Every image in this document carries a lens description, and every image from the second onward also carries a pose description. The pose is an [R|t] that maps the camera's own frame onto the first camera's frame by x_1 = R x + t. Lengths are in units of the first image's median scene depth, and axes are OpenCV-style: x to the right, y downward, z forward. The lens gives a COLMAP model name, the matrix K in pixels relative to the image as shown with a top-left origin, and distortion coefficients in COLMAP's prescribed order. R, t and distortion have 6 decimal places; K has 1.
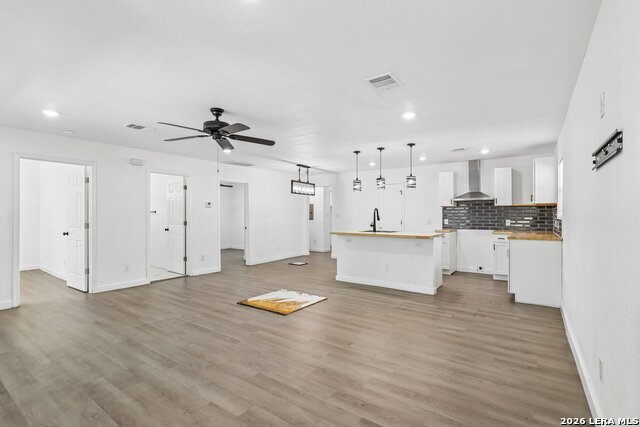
lens RADIAL K [[294.1, 0, 319.4], [0, 294.1, 213.4], [0, 0, 1]] dist [-0.027120, 0.000887]
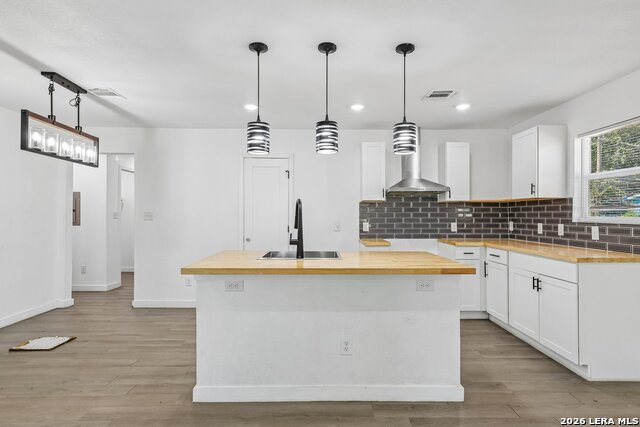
lens RADIAL K [[340.8, 0, 322.8], [0, 340.8, 215.0], [0, 0, 1]] dist [0.004280, 0.002704]
pose [[0.804857, 0.000250, 0.593468, -0.056353], [-0.004008, 0.999979, 0.005014, 0.001757], [-0.593455, -0.006414, 0.804842, 0.535718]]
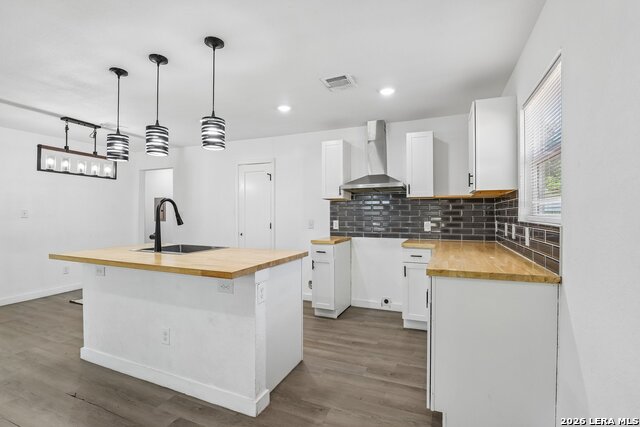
lens RADIAL K [[294.1, 0, 323.7], [0, 294.1, 215.9], [0, 0, 1]] dist [-0.027120, 0.000887]
pose [[0.972702, -0.003290, 0.232032, 0.291857], [0.000356, 0.999919, 0.012687, 0.002876], [-0.232055, -0.012259, 0.972625, 0.448929]]
